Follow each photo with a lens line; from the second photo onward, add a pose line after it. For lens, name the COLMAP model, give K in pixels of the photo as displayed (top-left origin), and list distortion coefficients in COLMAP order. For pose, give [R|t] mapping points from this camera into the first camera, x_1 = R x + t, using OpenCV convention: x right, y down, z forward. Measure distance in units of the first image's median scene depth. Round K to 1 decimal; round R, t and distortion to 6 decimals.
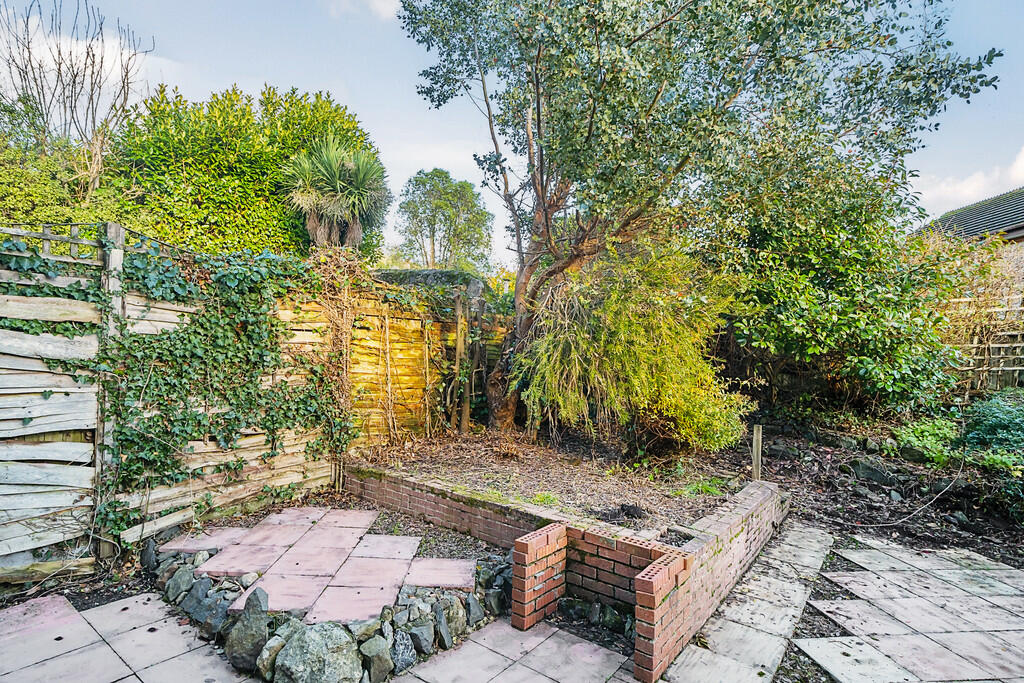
lens RADIAL K [[535.2, 0, 511.2], [0, 535.2, 344.7], [0, 0, 1]] dist [0.000300, -0.001389]
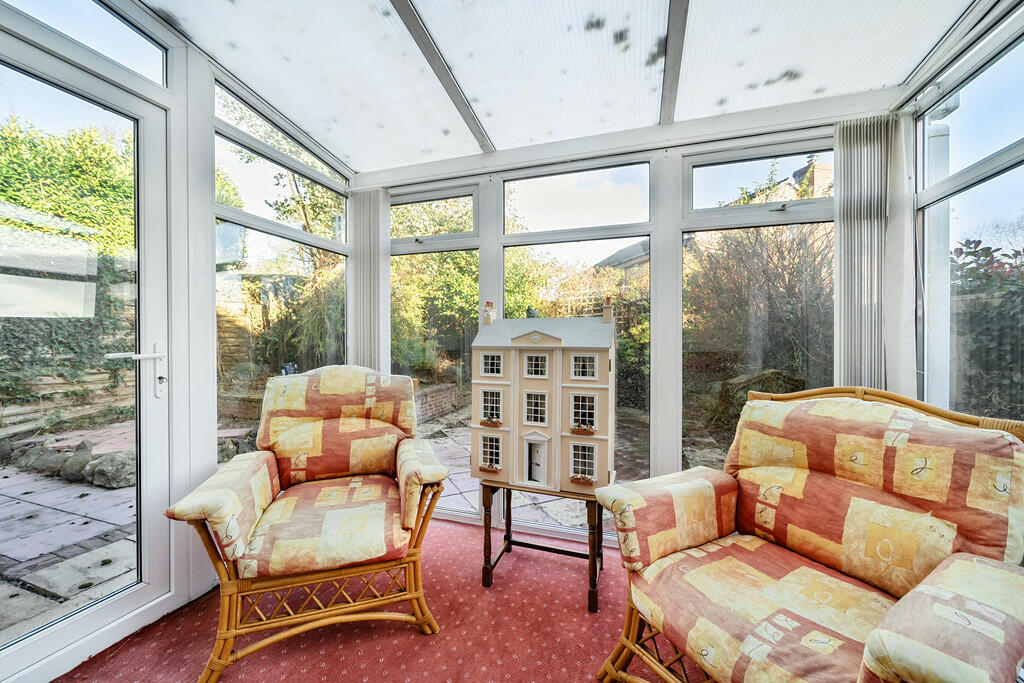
lens RADIAL K [[374.8, 0, 515.0], [0, 374.8, 337.9], [0, 0, 1]] dist [-0.000653, 0.000133]
pose [[0.945866, -0.035569, 0.322603, 0.309382], [0.032144, 0.999356, 0.015938, 0.088719], [-0.322962, -0.004706, 0.946400, -0.405293]]
